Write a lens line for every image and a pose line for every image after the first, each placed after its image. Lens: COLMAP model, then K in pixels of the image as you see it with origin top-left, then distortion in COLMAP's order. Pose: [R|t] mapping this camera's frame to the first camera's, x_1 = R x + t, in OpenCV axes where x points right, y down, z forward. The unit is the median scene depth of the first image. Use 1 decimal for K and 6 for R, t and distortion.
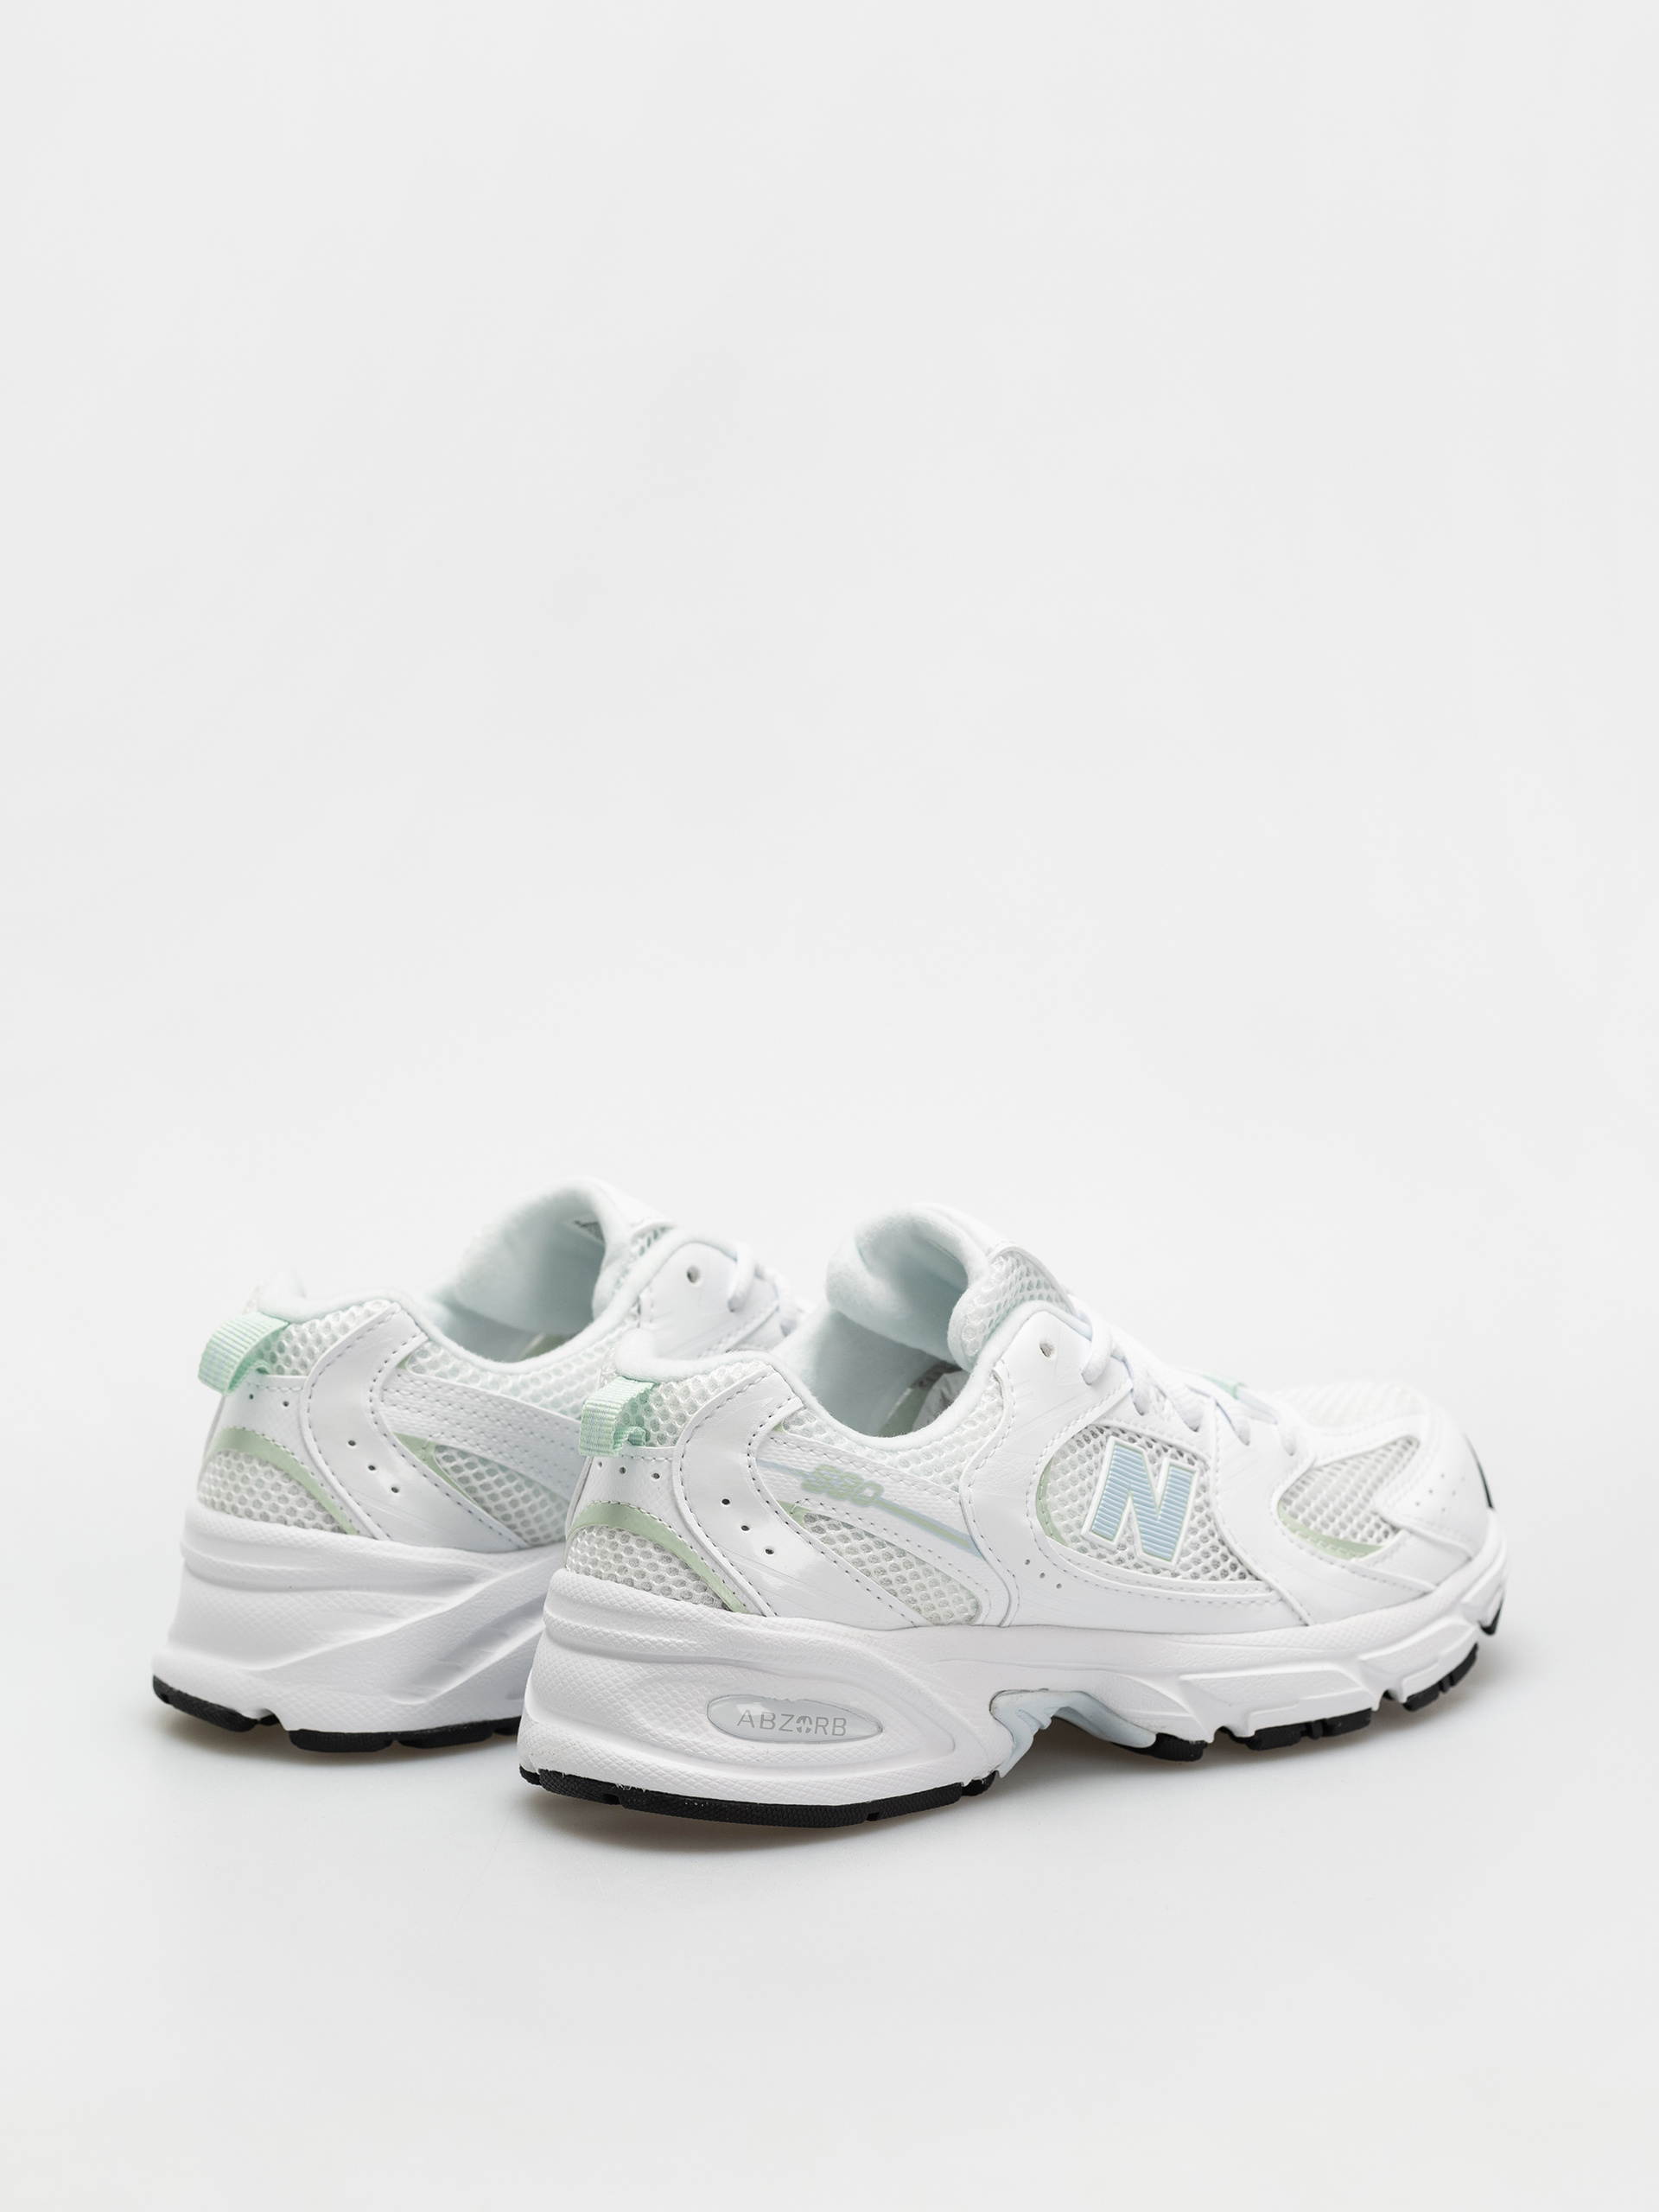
lens RADIAL K [[6152.8, 0, 829.5], [0, 6152.8, 1106.0], [0, 0, 1]] dist [0.119877, 0.462771]
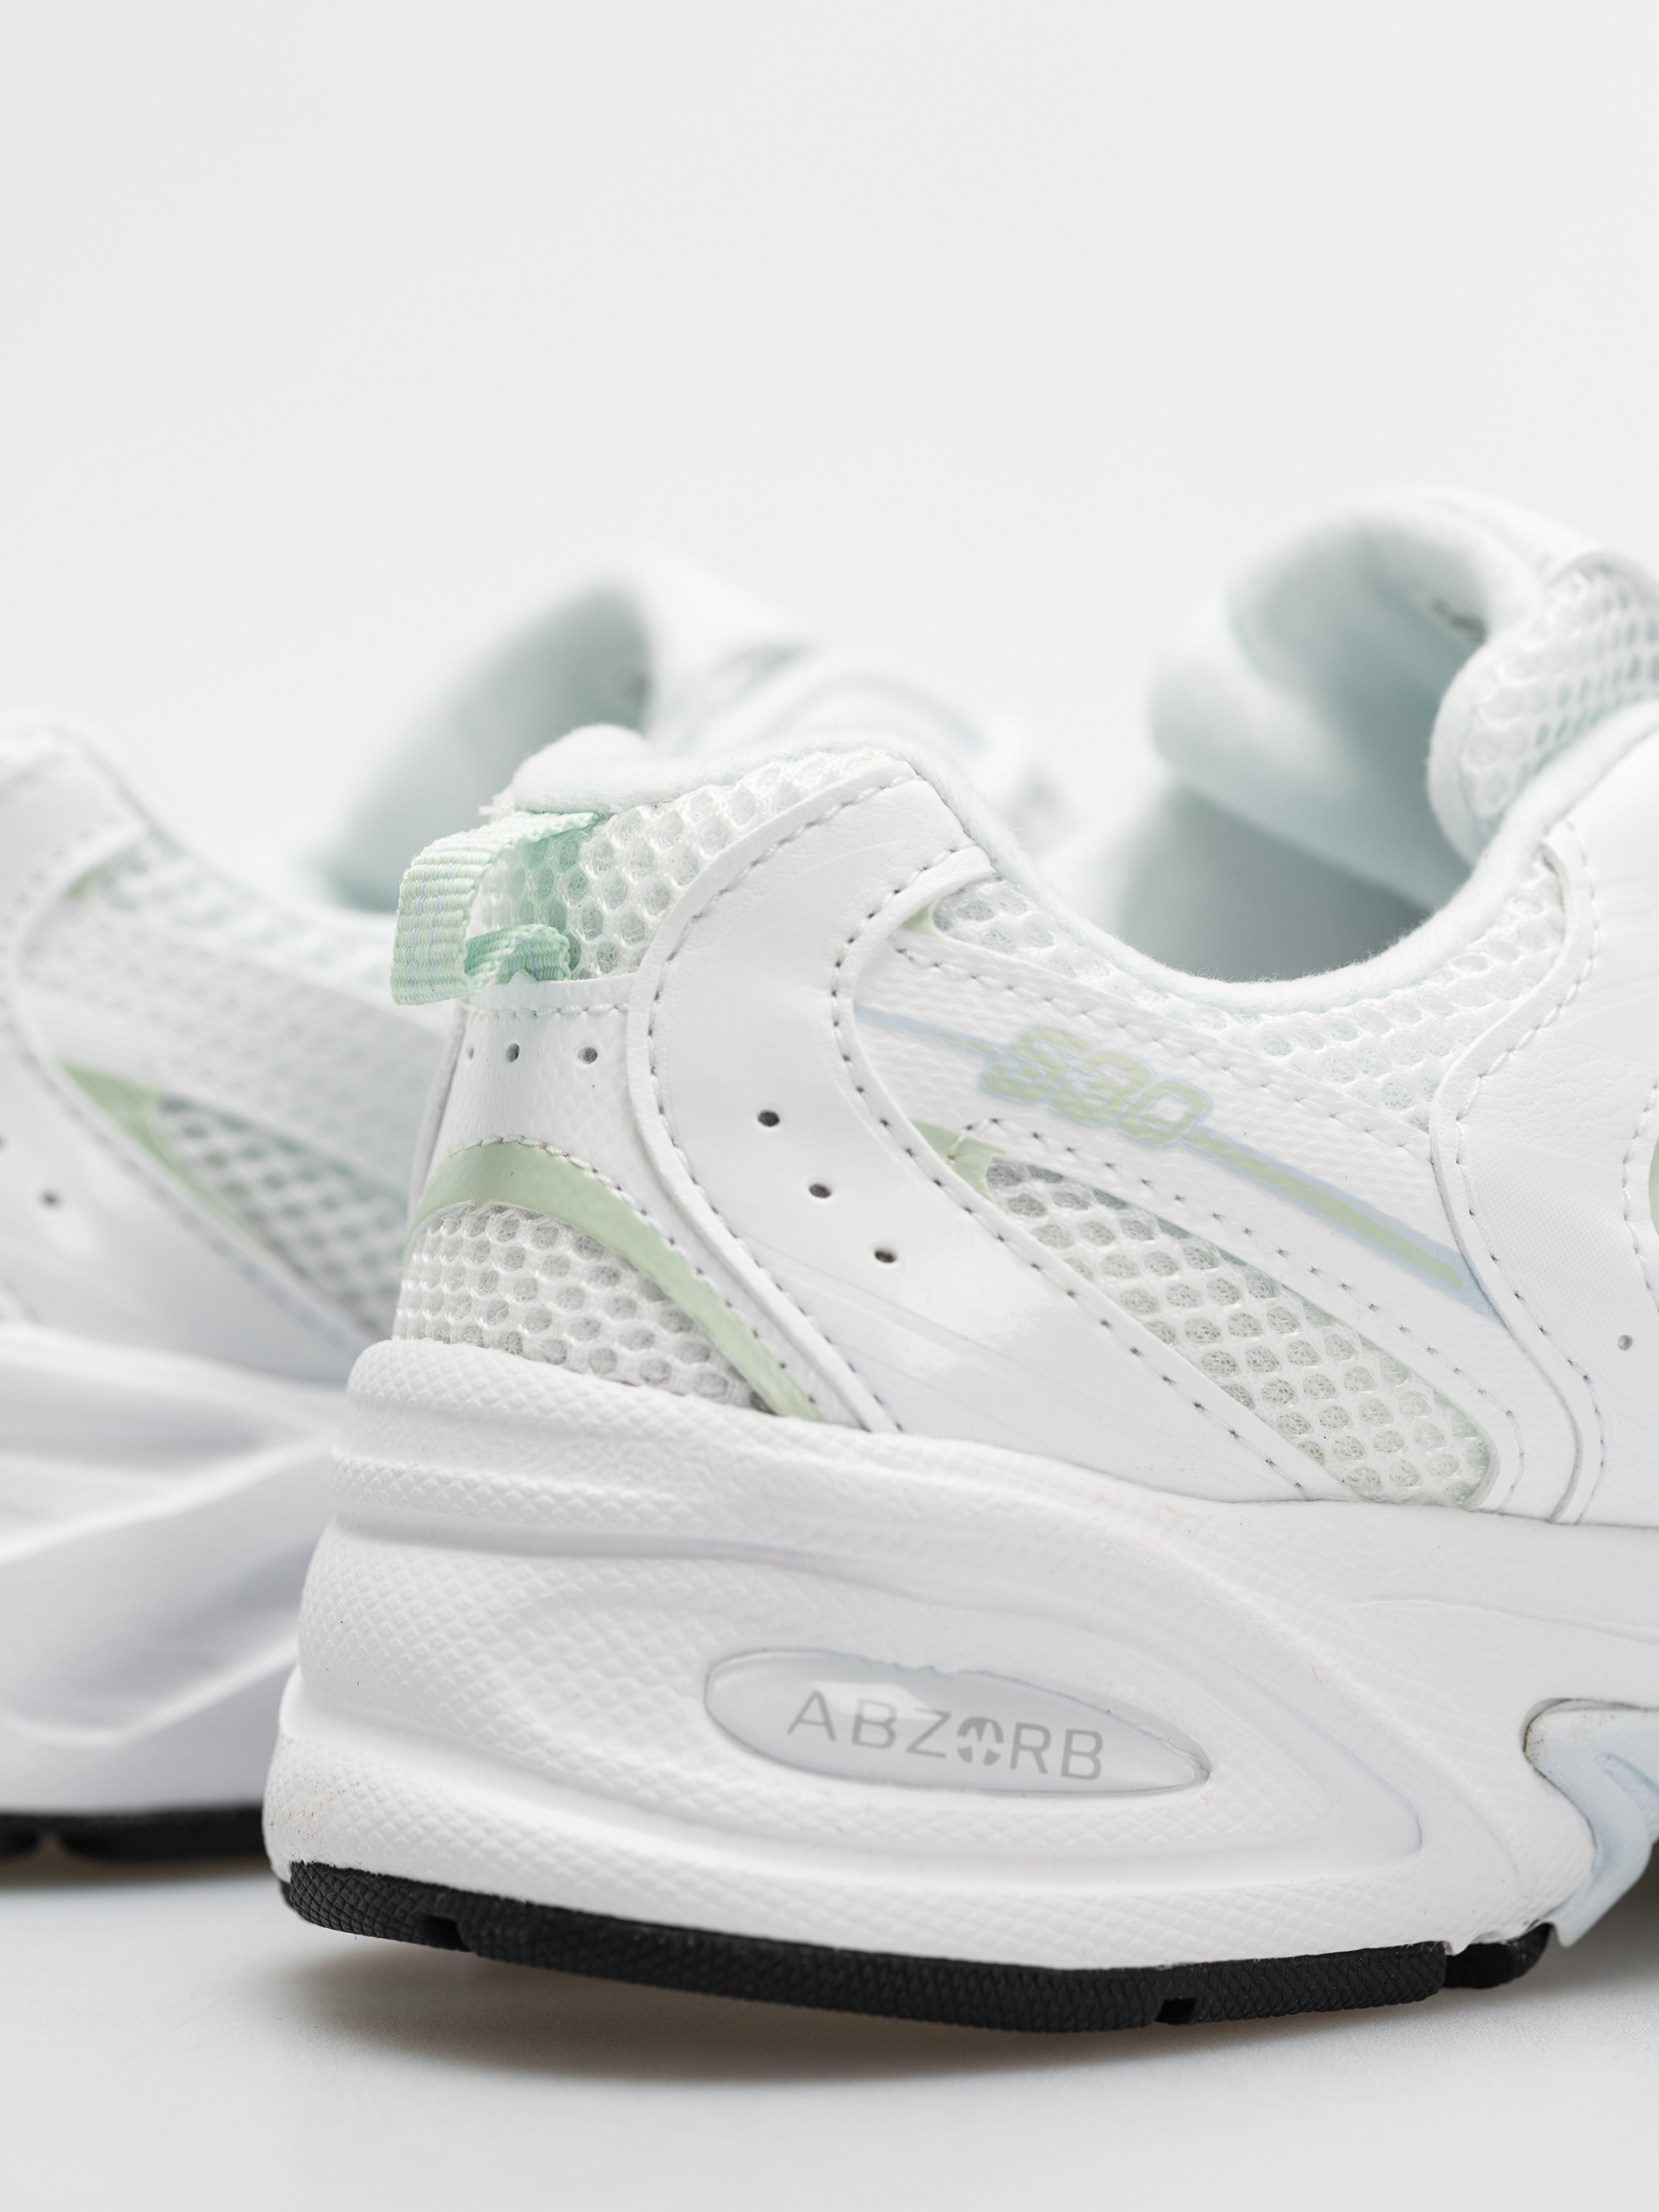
lens RADIAL K [[6736.5, 0, 829.5], [0, 6736.5, 1106.0], [0, 0, 1]] dist [-0.006707, 0.914450]
pose [[0.988957, 0.003725, -0.148154, 0.045531], [-0.017645, 0.995533, -0.092751, 0.099877], [0.147147, 0.094341, 0.984605, 0.604093]]
